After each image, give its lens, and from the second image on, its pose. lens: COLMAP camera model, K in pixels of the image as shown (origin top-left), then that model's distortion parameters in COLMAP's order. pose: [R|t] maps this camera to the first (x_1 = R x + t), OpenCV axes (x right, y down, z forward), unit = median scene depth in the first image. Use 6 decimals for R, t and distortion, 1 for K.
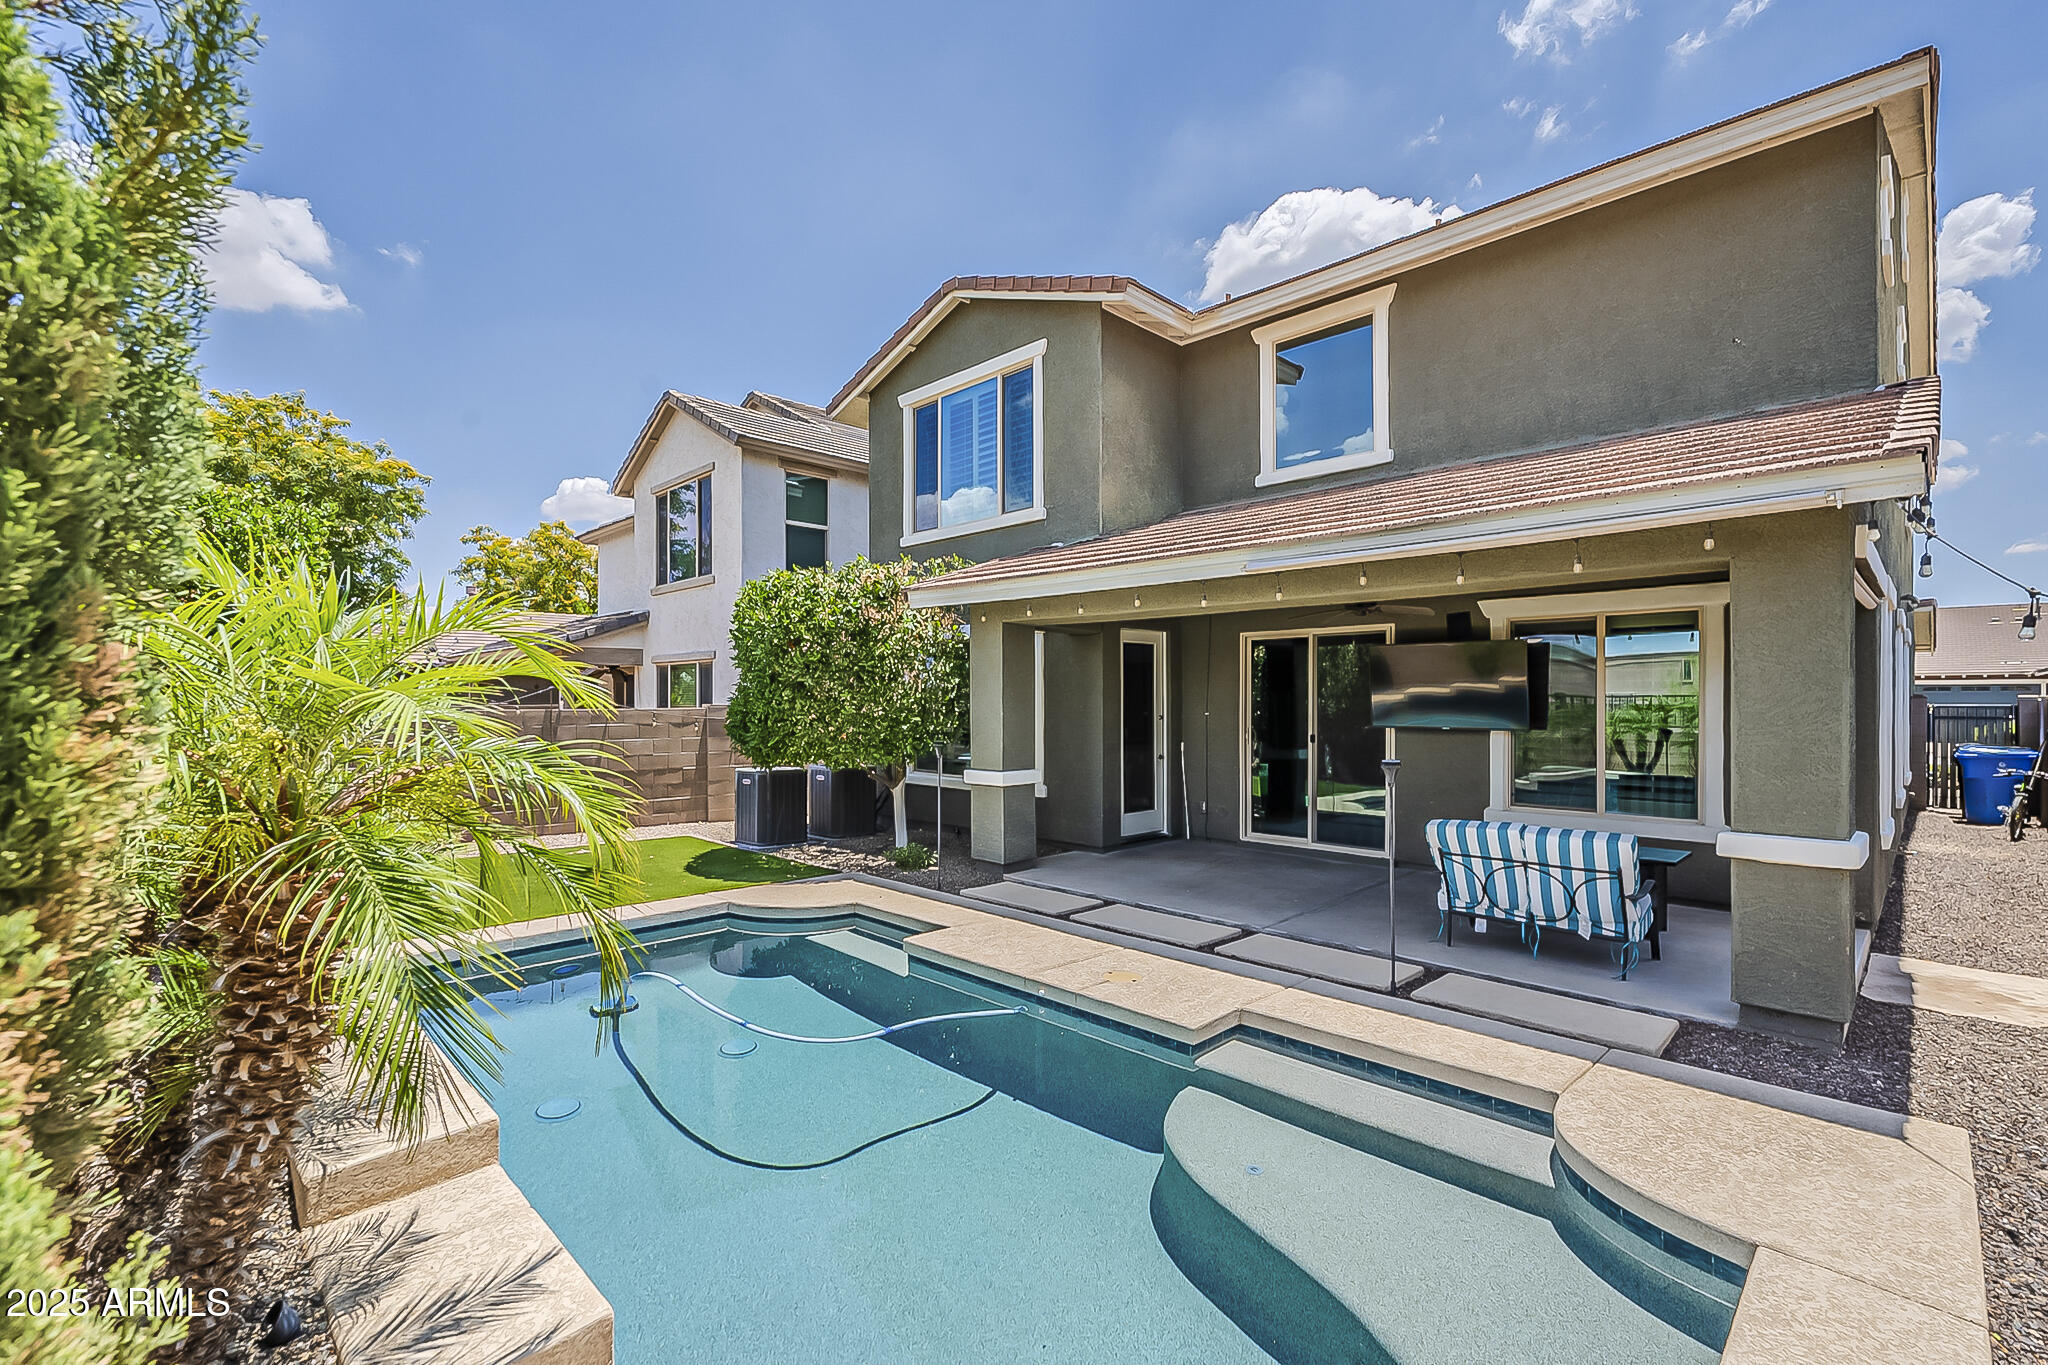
lens RADIAL K [[899.4, 0, 1018.2], [0, 899.4, 688.2], [0, 0, 1]] dist [-0.001868, -0.000162]
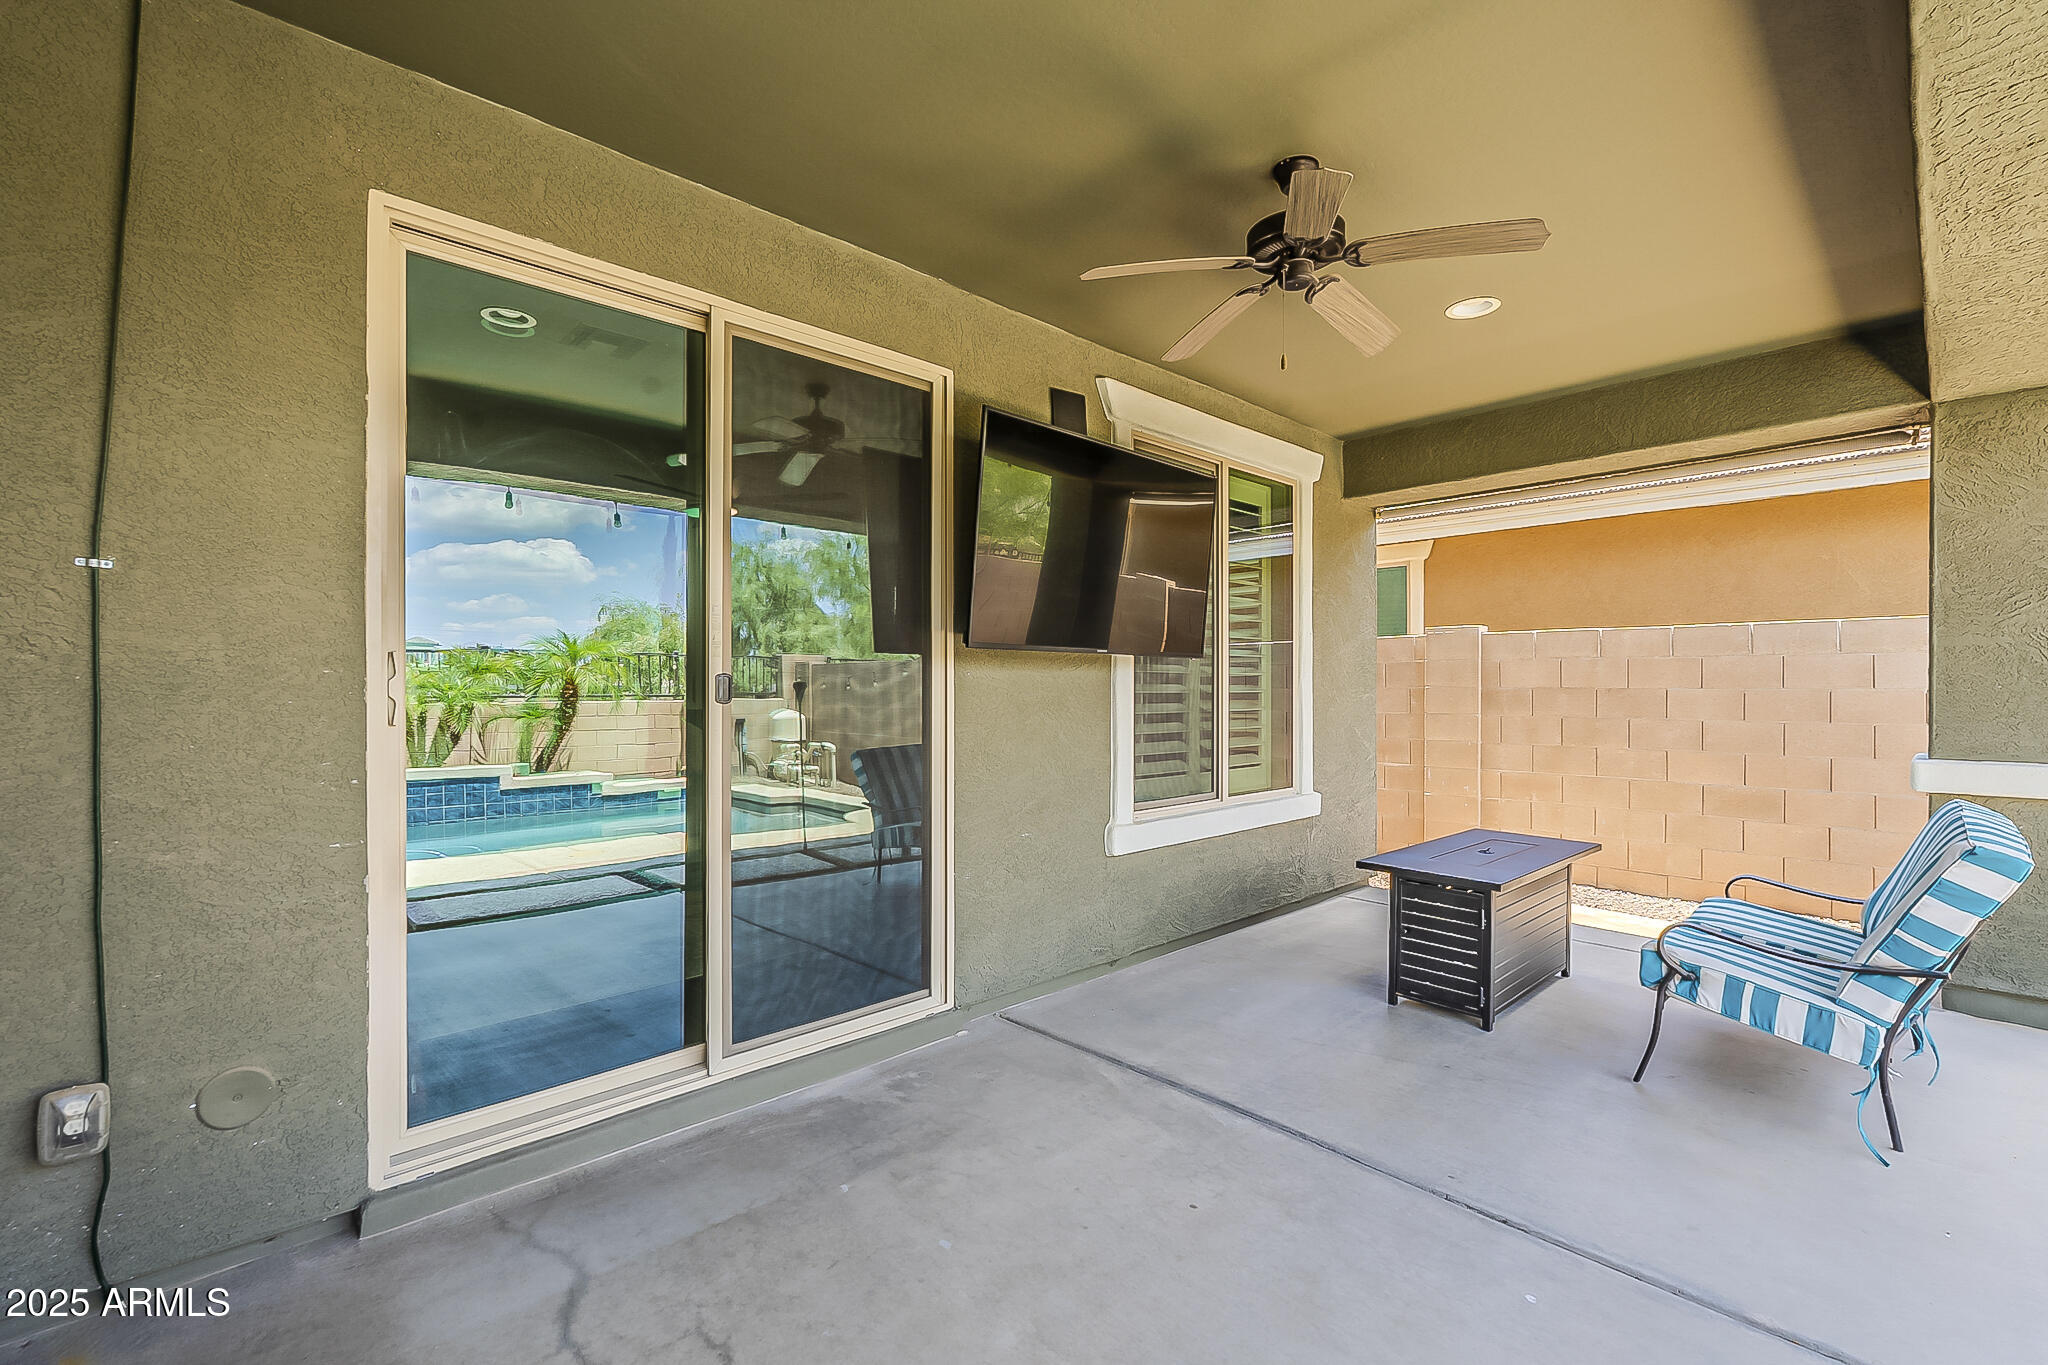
lens RADIAL K [[899.4, 0, 1018.2], [0, 899.4, 688.2], [0, 0, 1]] dist [-0.001868, -0.000162]
pose [[0.017782, 0.000548, 0.999842, 0.046942], [-0.012446, 0.999922, -0.000326, 0.057986], [-0.999764, -0.012438, 0.017787, 0.955567]]
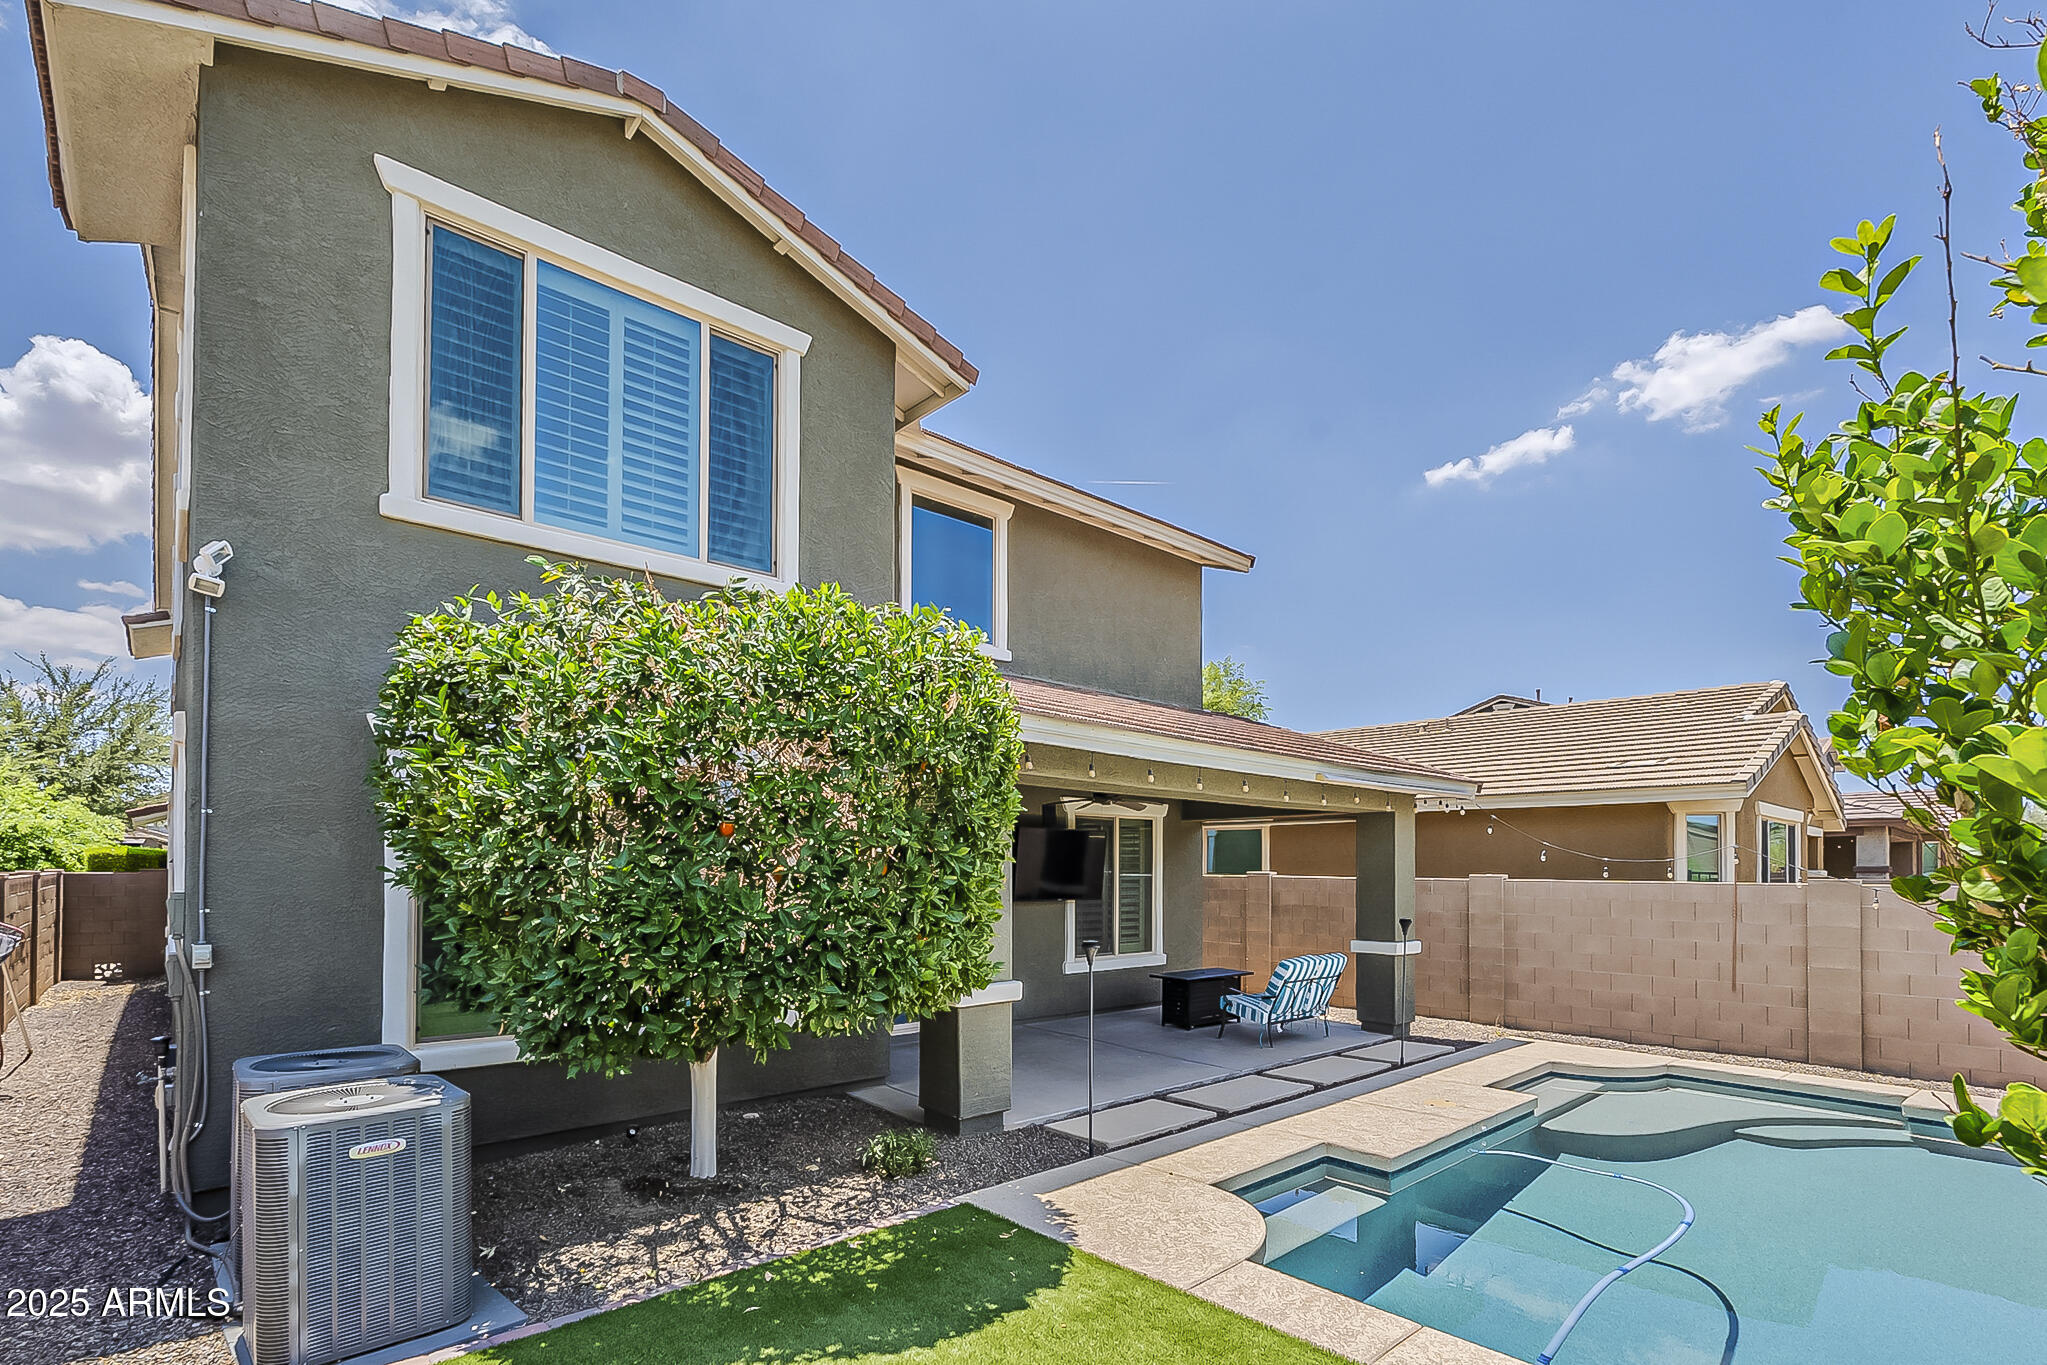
lens RADIAL K [[956.1, 0, 1019.8], [0, 956.1, 842.2], [0, 0, 1]] dist [-0.001000, -0.000124]
pose [[0.047217, 0.027838, 0.998497, -0.755021], [-0.019233, 0.999452, -0.026955, 0.002524], [-0.998699, -0.017932, 0.047727, 0.920531]]
